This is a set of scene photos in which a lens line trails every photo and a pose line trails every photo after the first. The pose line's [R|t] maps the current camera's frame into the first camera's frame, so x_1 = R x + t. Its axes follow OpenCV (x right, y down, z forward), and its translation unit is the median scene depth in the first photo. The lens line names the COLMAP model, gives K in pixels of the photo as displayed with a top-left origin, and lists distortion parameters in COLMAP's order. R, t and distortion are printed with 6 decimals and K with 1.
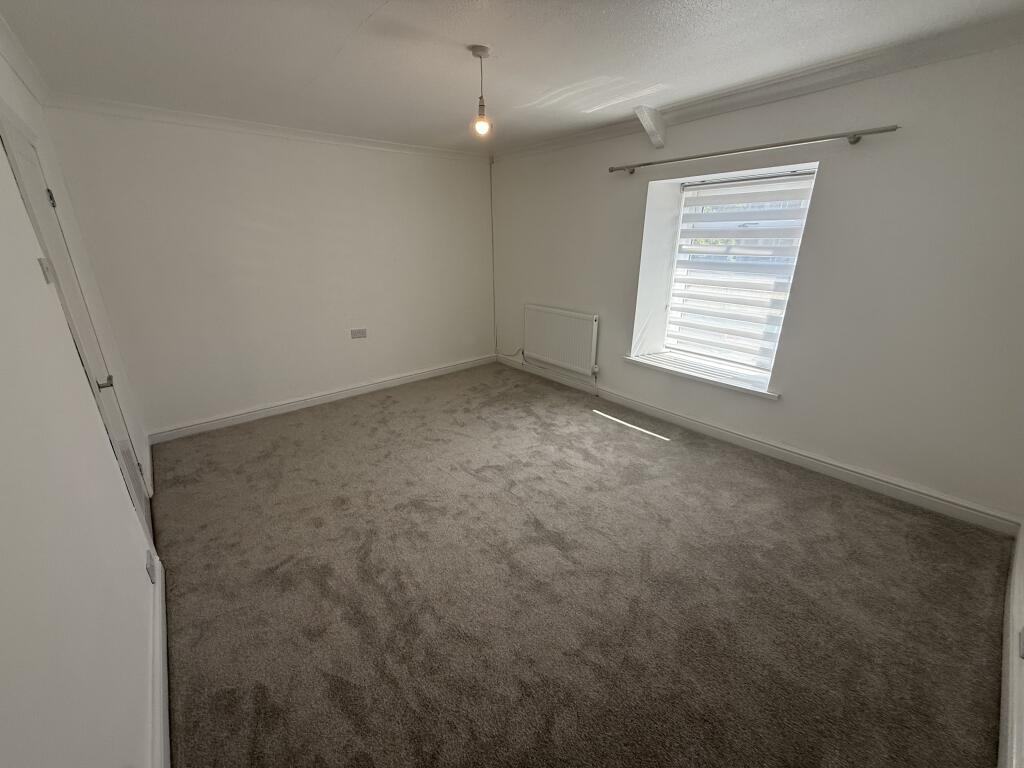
lens RADIAL K [[409.6, 0, 515.3], [0, 409.6, 389.9], [0, 0, 1]] dist [0.001657, -0.000544]
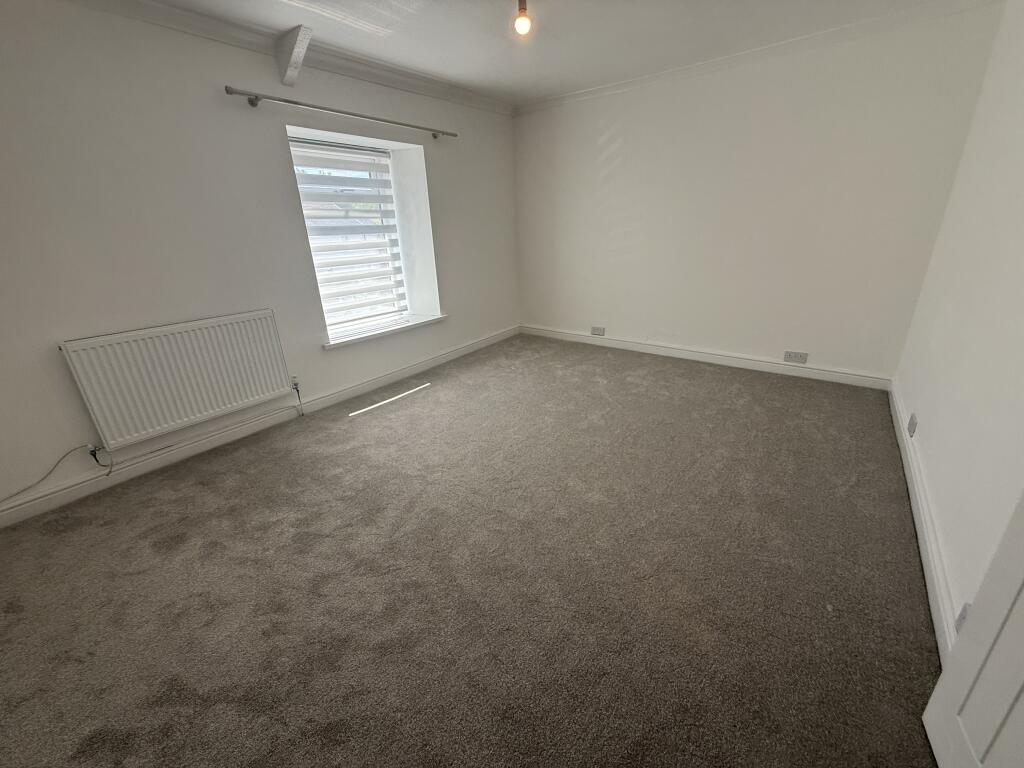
lens RADIAL K [[409.6, 0, 507.0], [0, 409.6, 385.0], [0, 0, 1]] dist [0.001657, -0.000544]
pose [[-0.211217, -0.335381, 0.918100, -0.591652], [0.382899, 0.835830, 0.393417, -0.198115], [-0.899320, 0.434636, -0.048124, 0.751831]]
